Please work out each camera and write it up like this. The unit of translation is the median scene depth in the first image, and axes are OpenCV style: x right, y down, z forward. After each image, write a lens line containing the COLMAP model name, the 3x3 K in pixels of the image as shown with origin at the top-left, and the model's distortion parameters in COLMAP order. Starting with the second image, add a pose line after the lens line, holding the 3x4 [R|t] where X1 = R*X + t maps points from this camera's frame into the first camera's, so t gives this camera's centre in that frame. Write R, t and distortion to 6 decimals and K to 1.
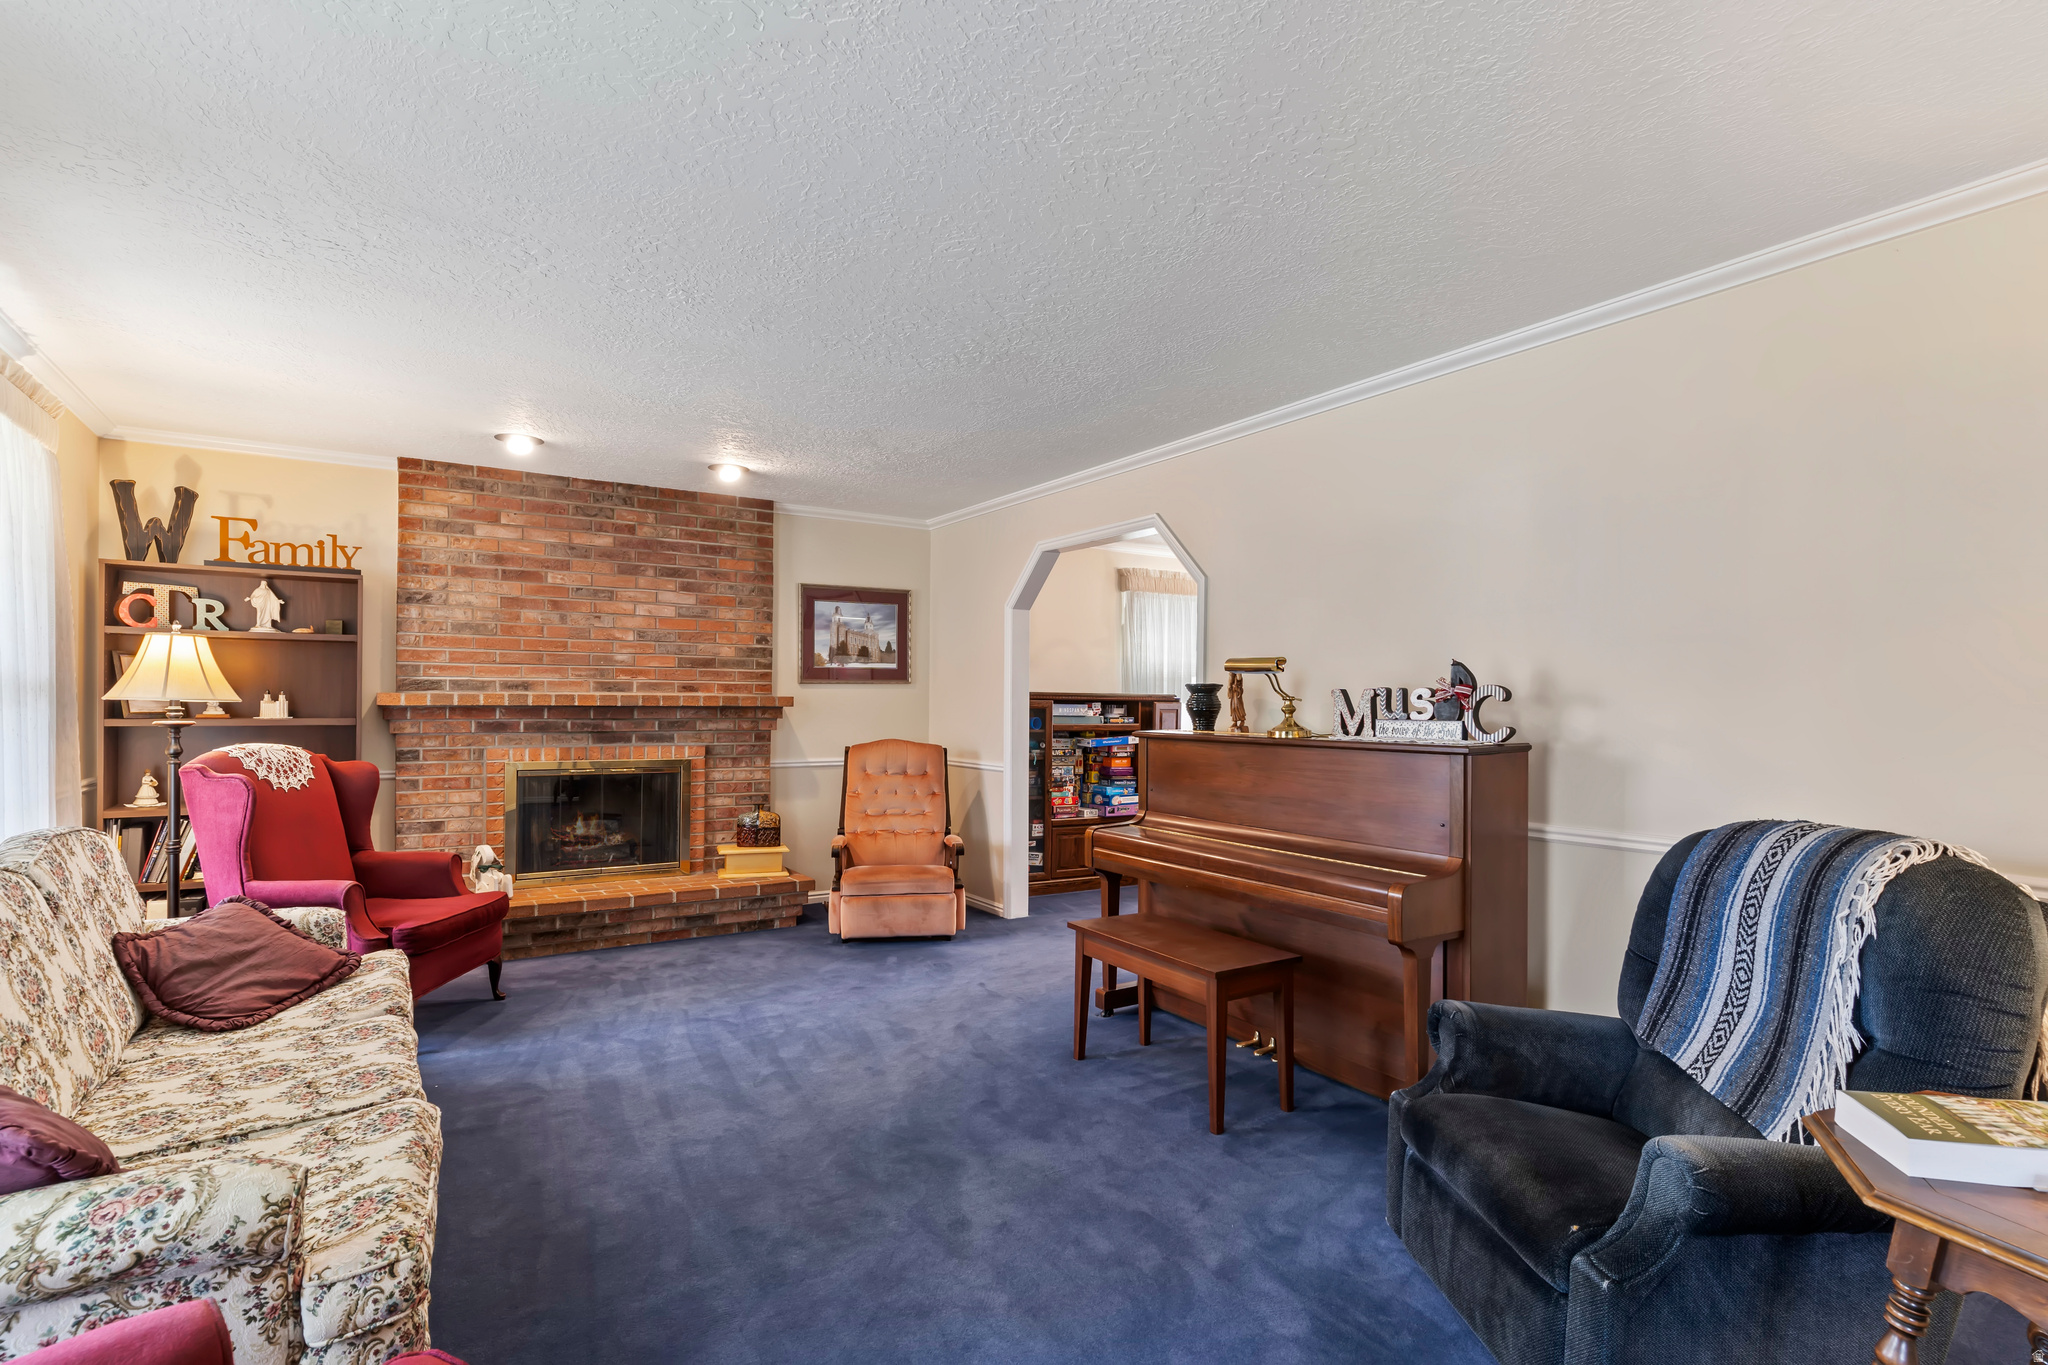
lens RADIAL K [[994.5, 0, 1020.6], [0, 994.5, 692.4], [0, 0, 1]] dist [0.004194, -0.001550]
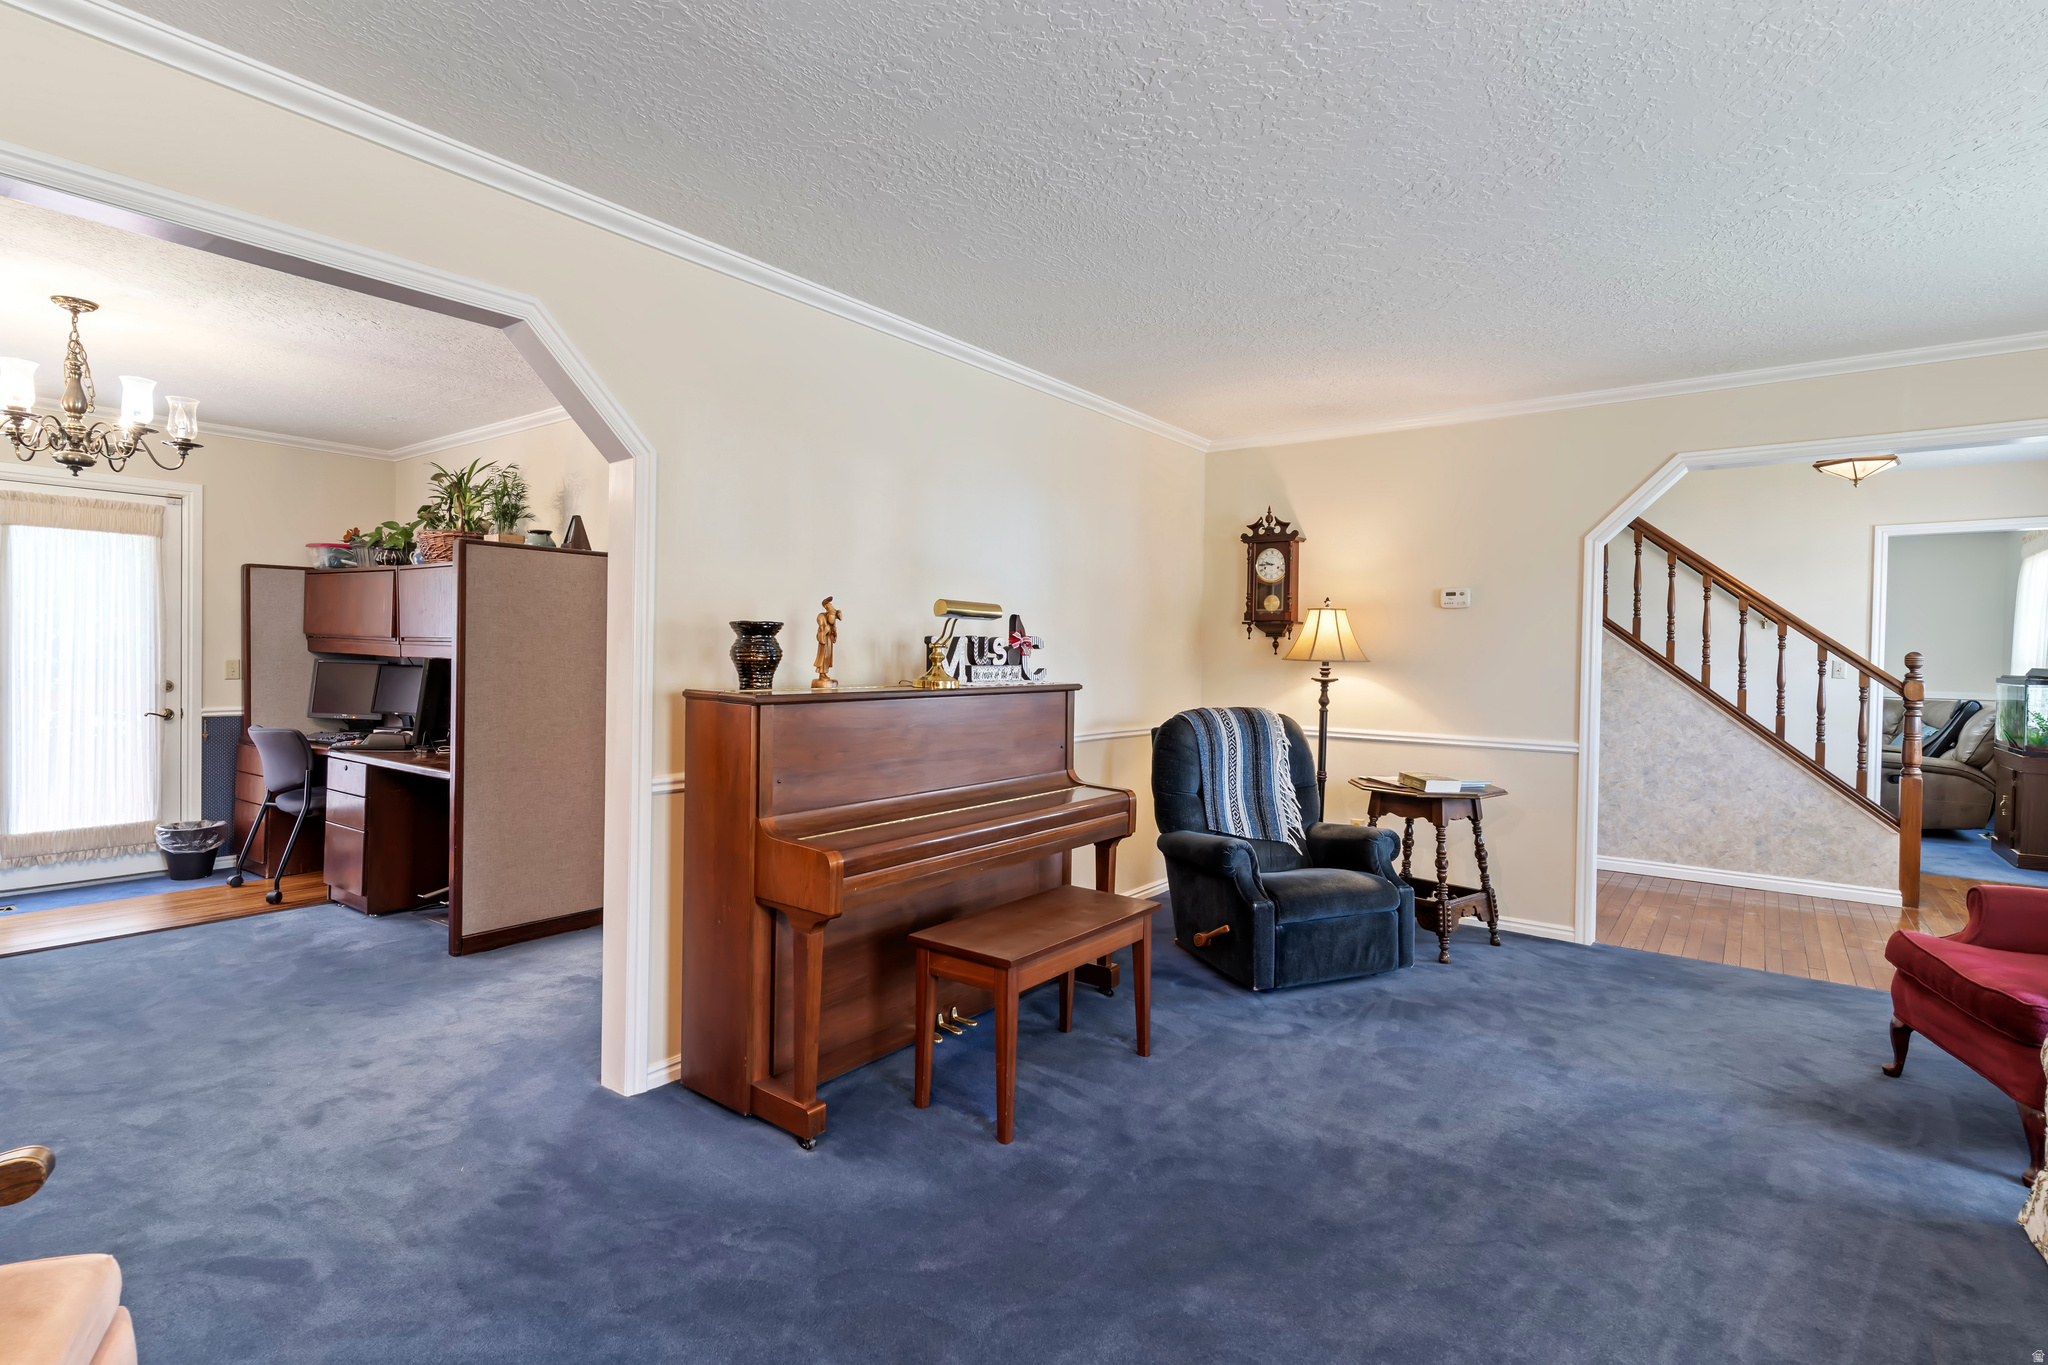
lens RADIAL K [[994.5, 0, 1018.0], [0, 994.5, 667.7], [0, 0, 1]] dist [0.004194, -0.001550]
pose [[-0.352813, -0.011907, 0.935618, -0.654430], [-0.008460, 0.999919, 0.009535, 0.019013], [-0.935655, -0.004552, -0.352886, 1.343384]]
